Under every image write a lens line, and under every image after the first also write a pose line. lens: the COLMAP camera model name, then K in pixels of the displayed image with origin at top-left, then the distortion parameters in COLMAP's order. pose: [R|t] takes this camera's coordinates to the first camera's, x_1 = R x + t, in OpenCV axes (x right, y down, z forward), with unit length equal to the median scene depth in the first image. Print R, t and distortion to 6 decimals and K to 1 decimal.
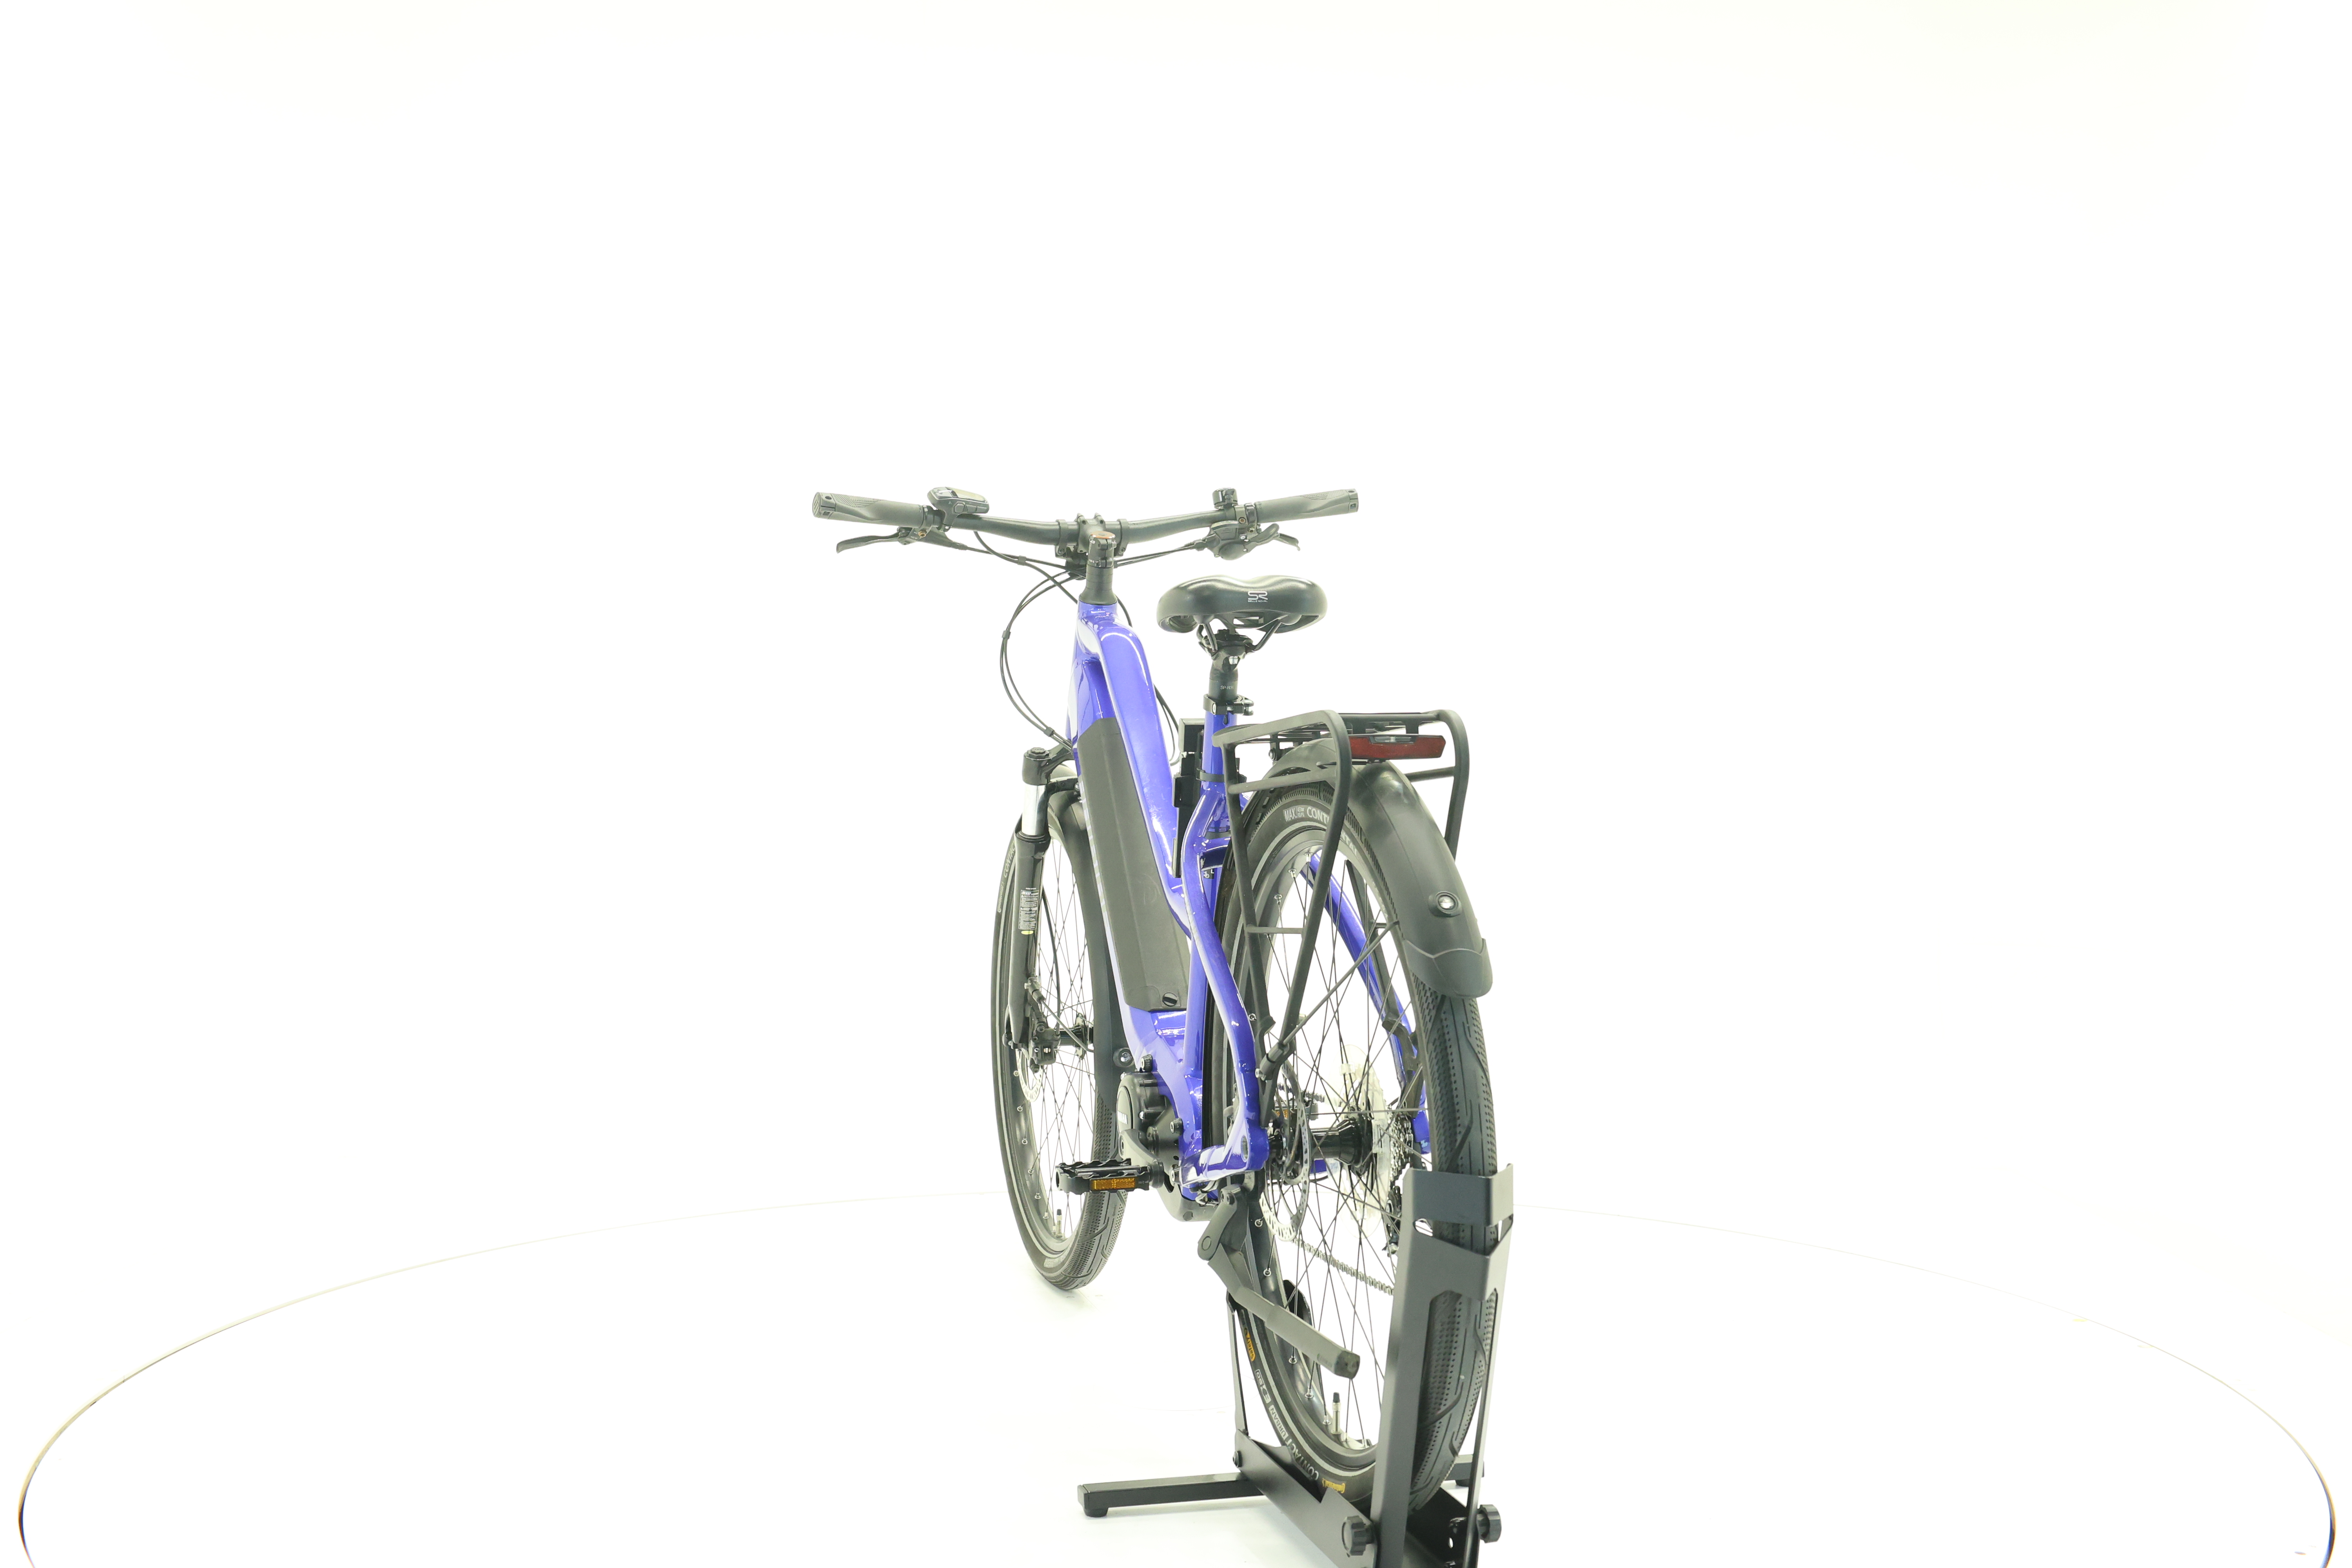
lens RADIAL K [[2501.8, 0, 1171.1], [0, 2501.8, 783.7], [0, 0, 1]] dist [-0.001424, 0.000000]
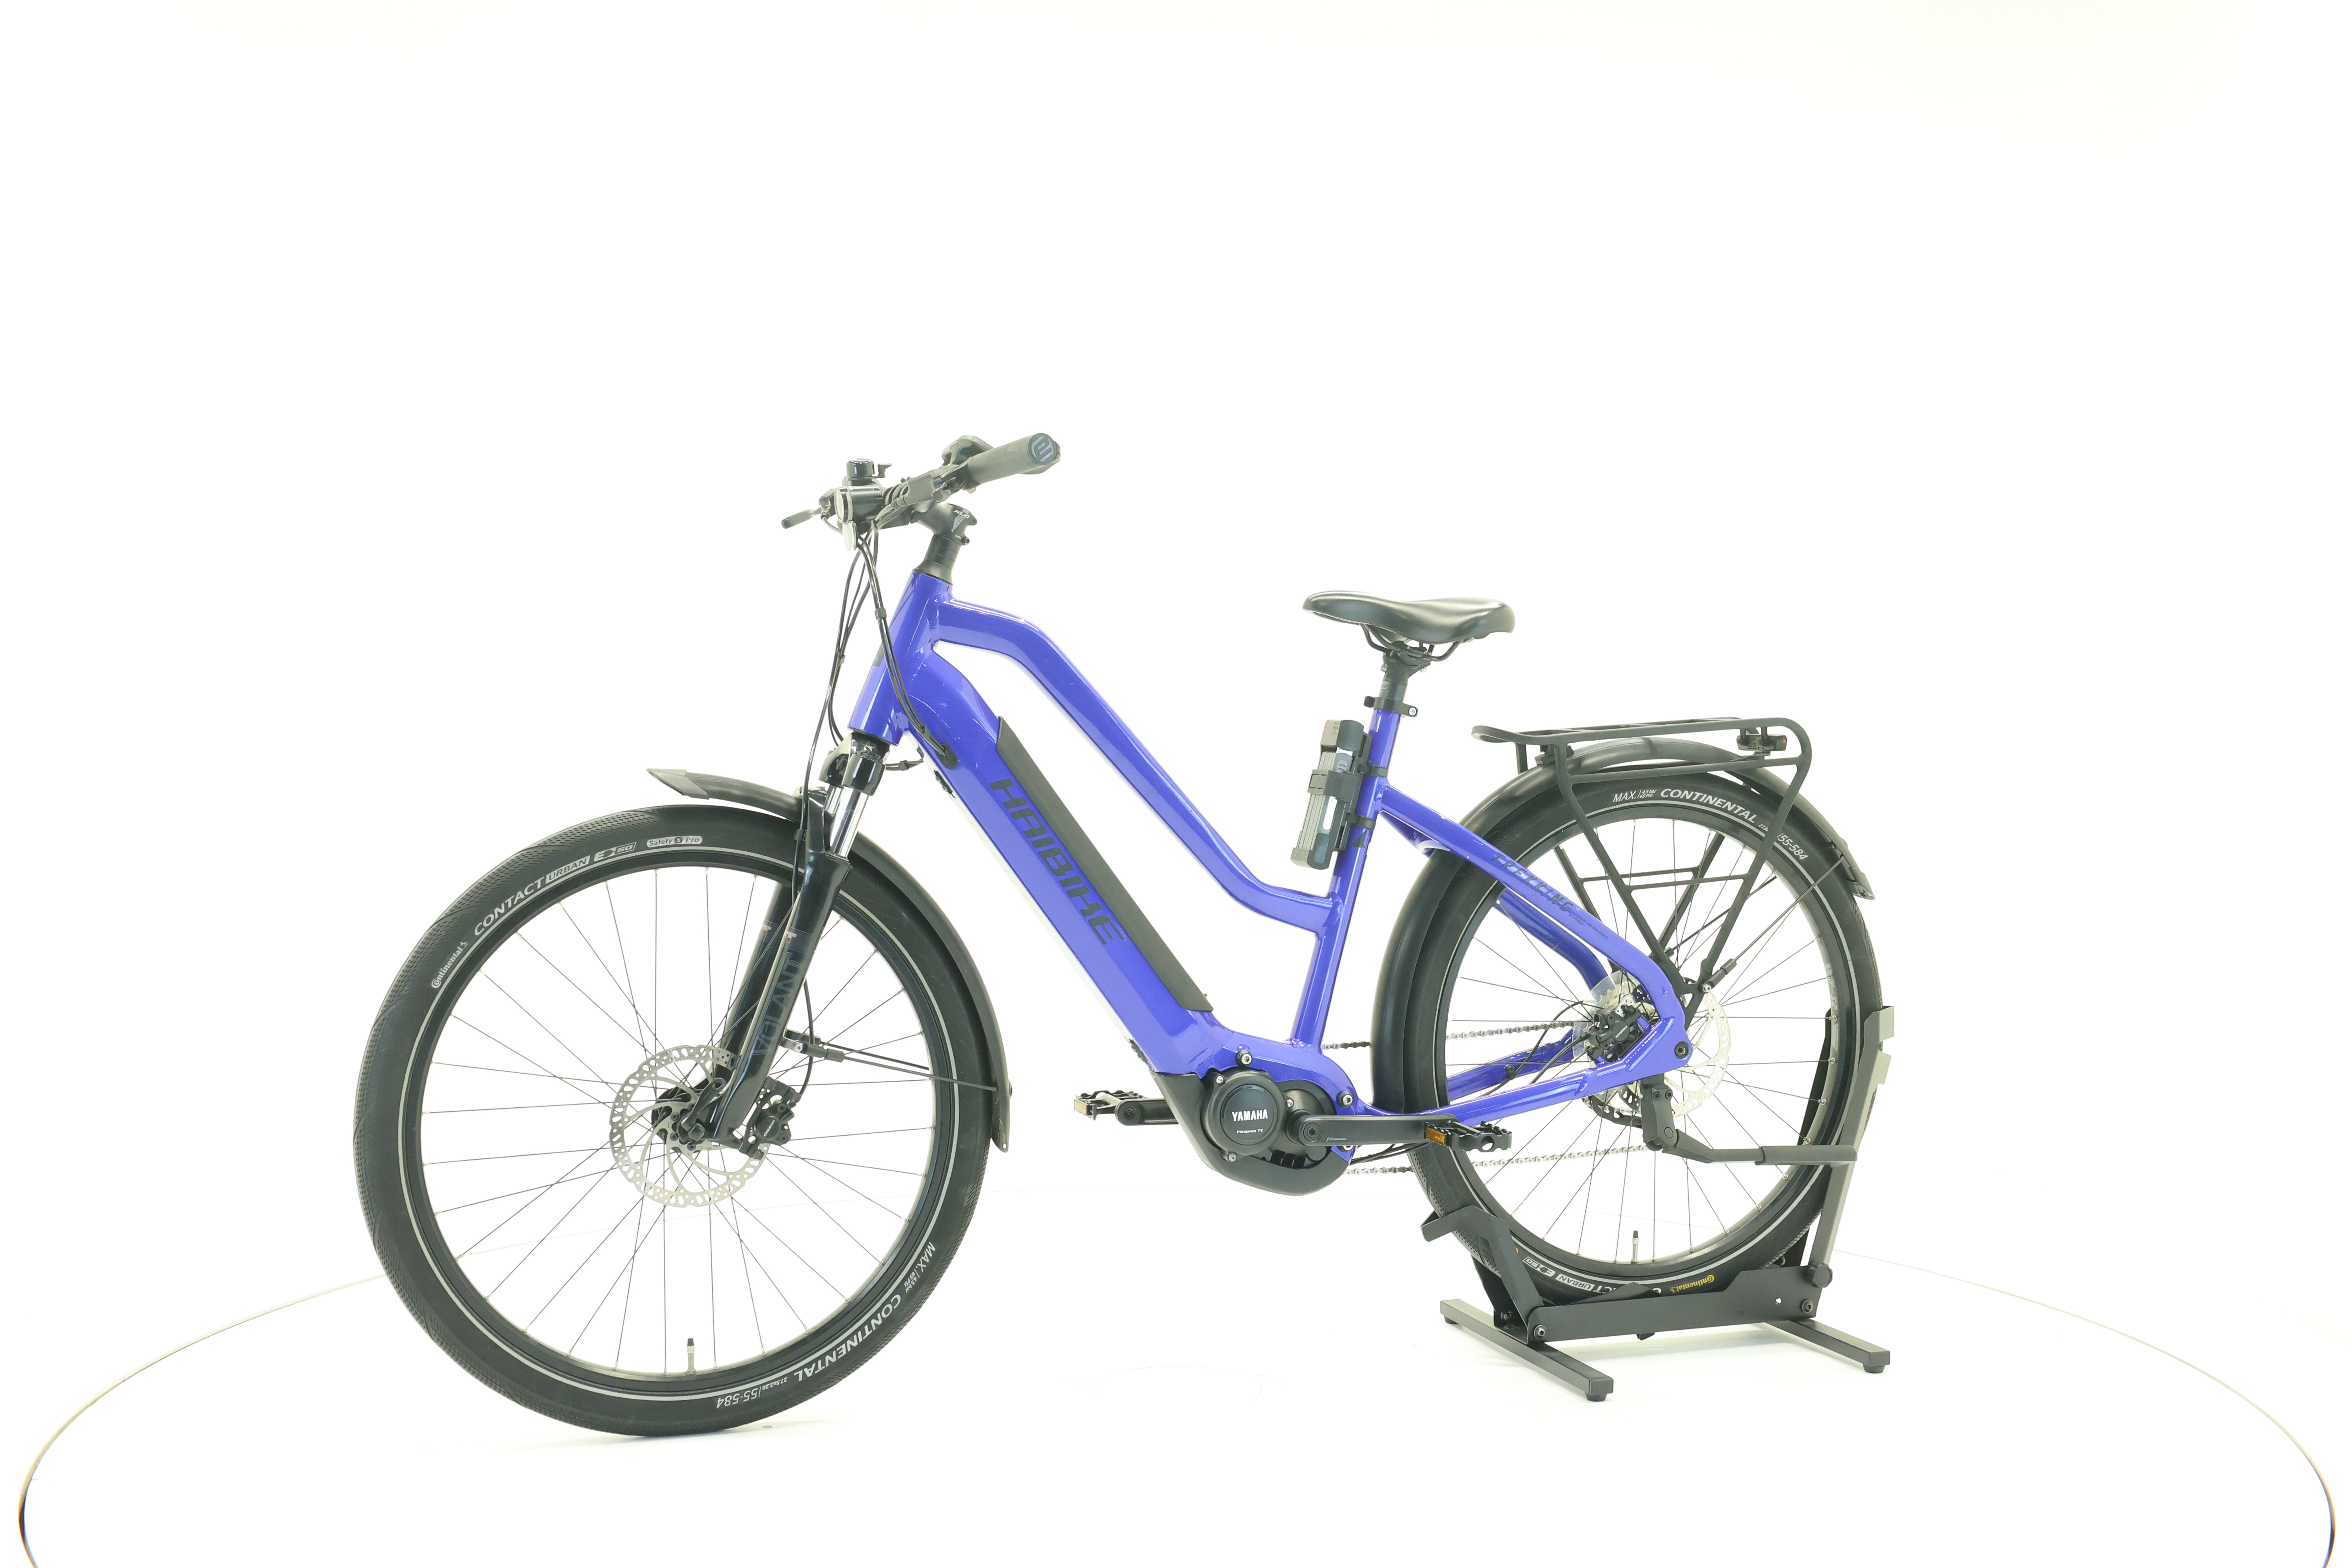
lens RADIAL K [[2501.8, 0, 1177.6], [0, 2501.8, 781.1], [0, 0, 1]] dist [-0.001424, 0.000000]
pose [[-0.066538, -0.023322, 0.997511, -0.922350], [0.017507, 0.999546, 0.024538, -0.023569], [-0.997630, 0.019096, -0.066099, 0.990293]]
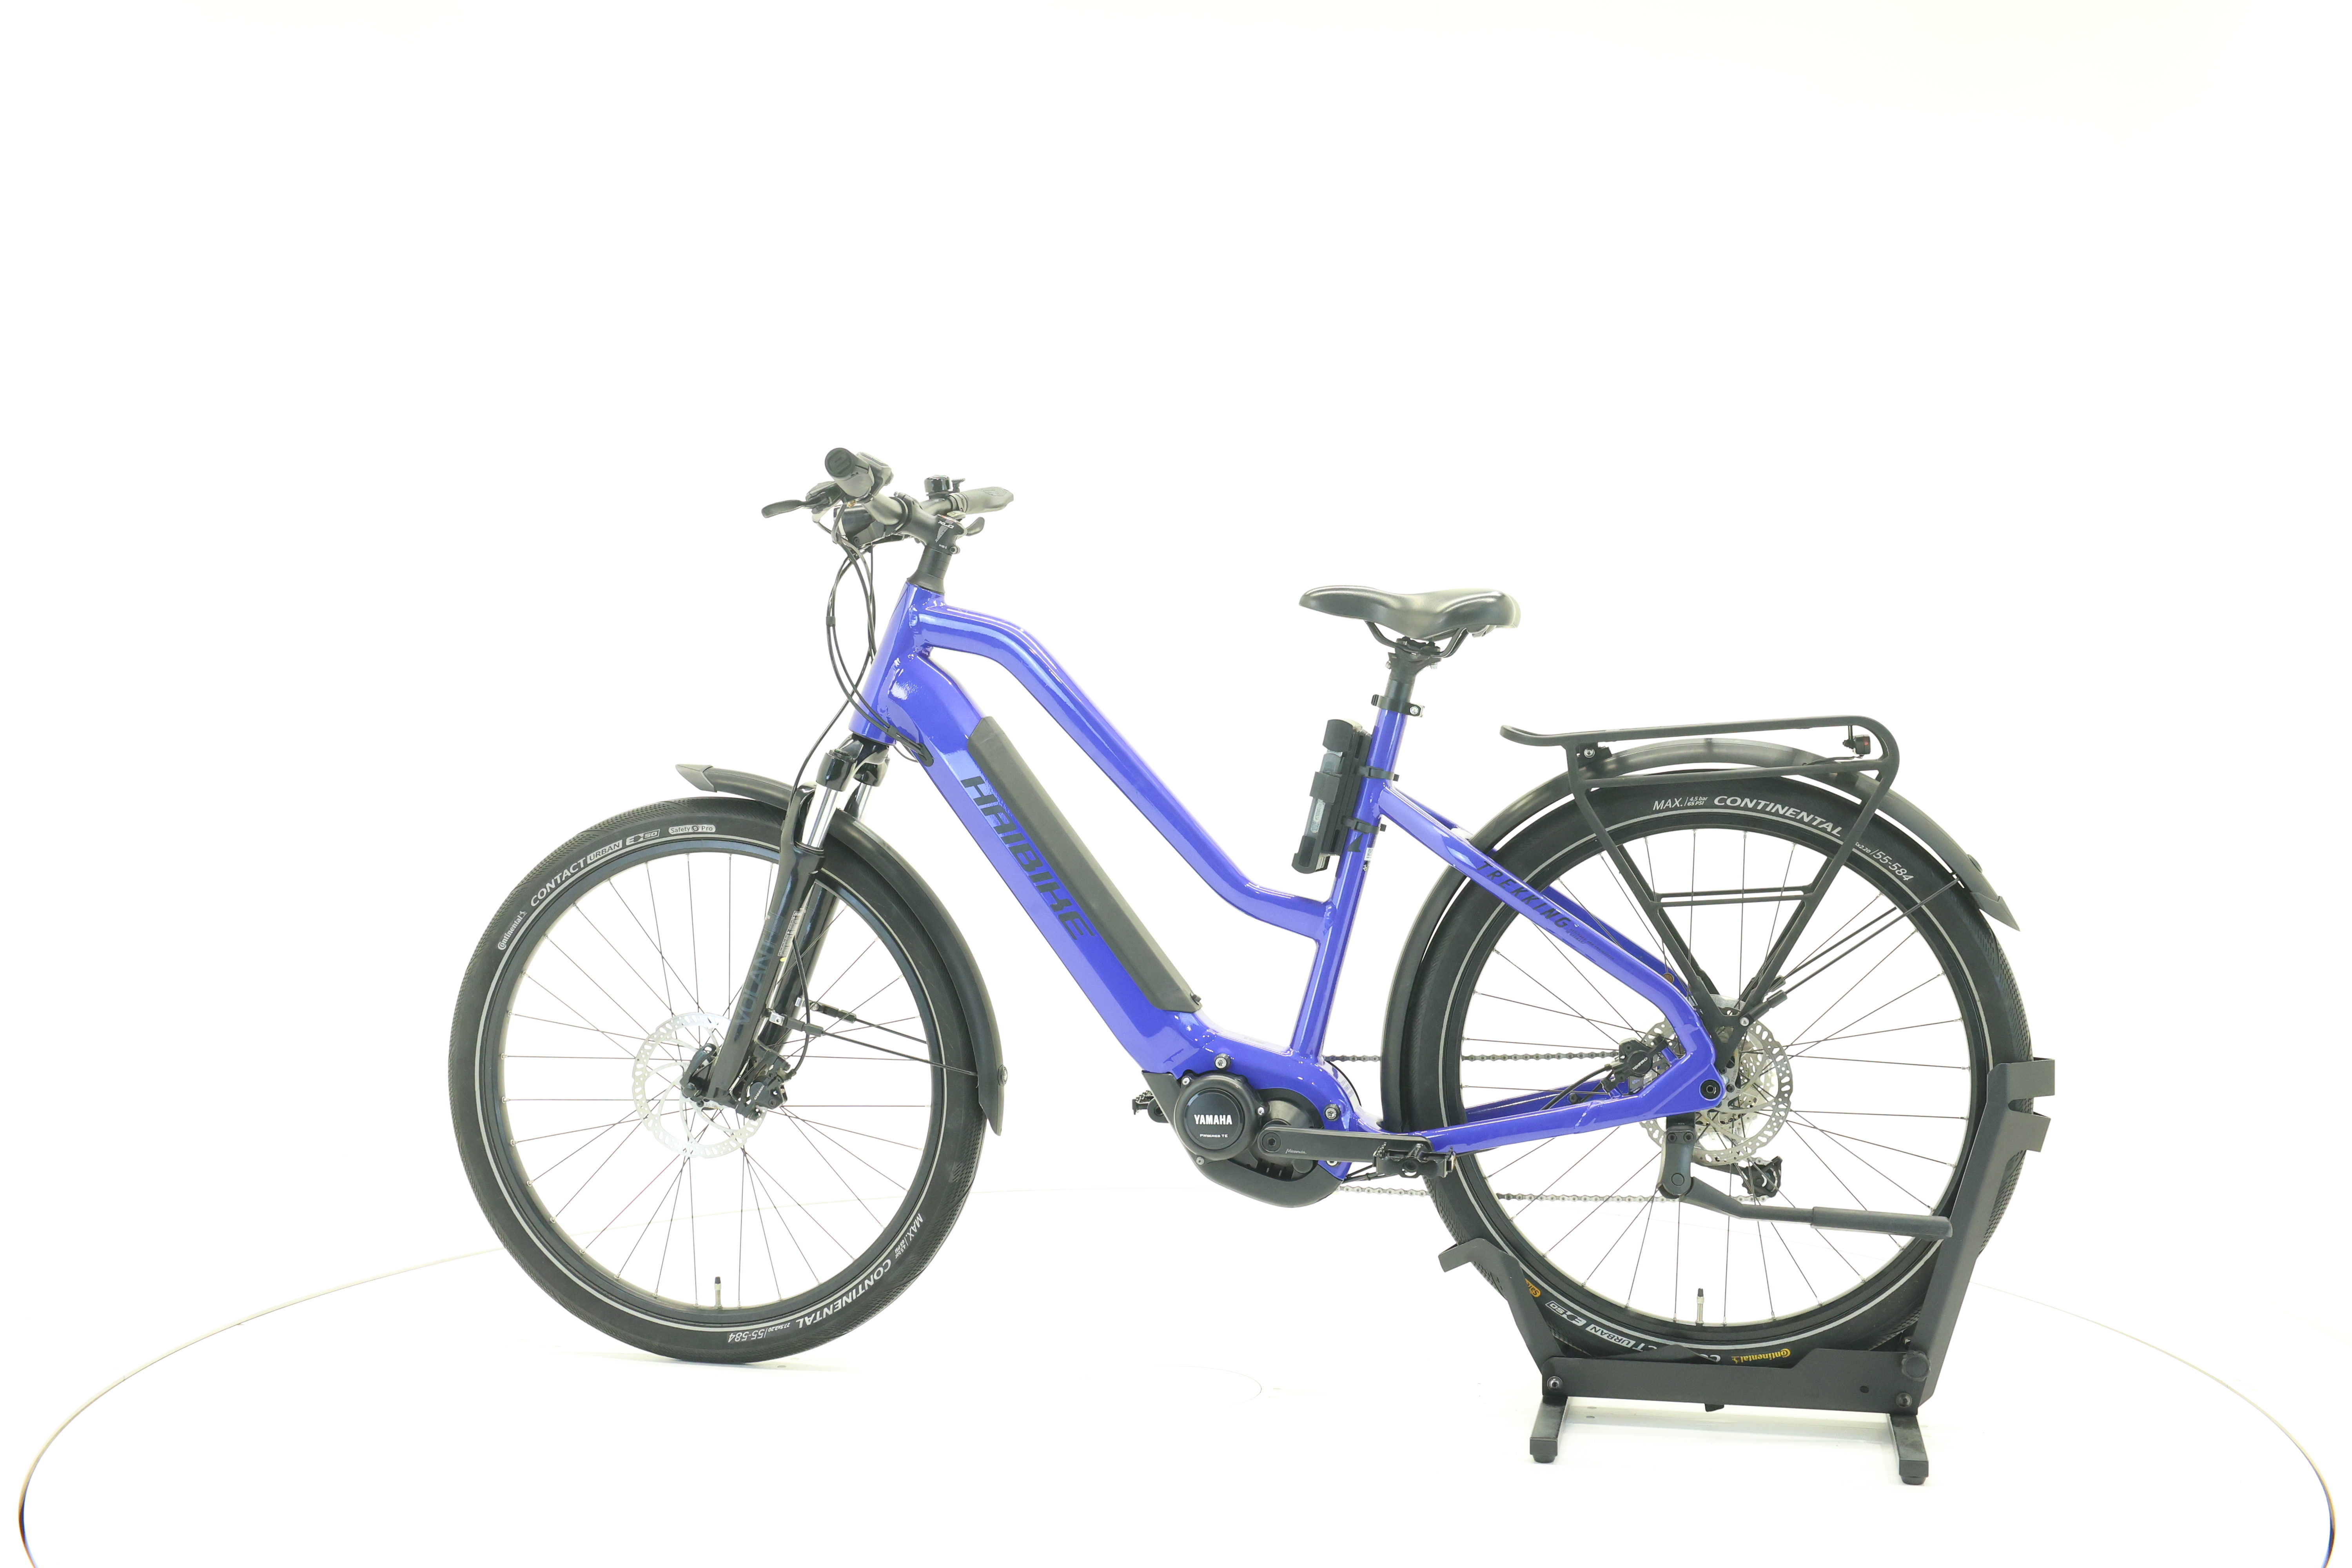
lens RADIAL K [[2501.8, 0, 1180.5], [0, 2501.8, 774.6], [0, 0, 1]] dist [-0.001424, 0.000000]
pose [[0.459608, -0.017777, 0.887944, -0.820832], [0.016435, 0.999799, 0.011509, -0.013858], [-0.887970, 0.009303, 0.459808, 0.501077]]
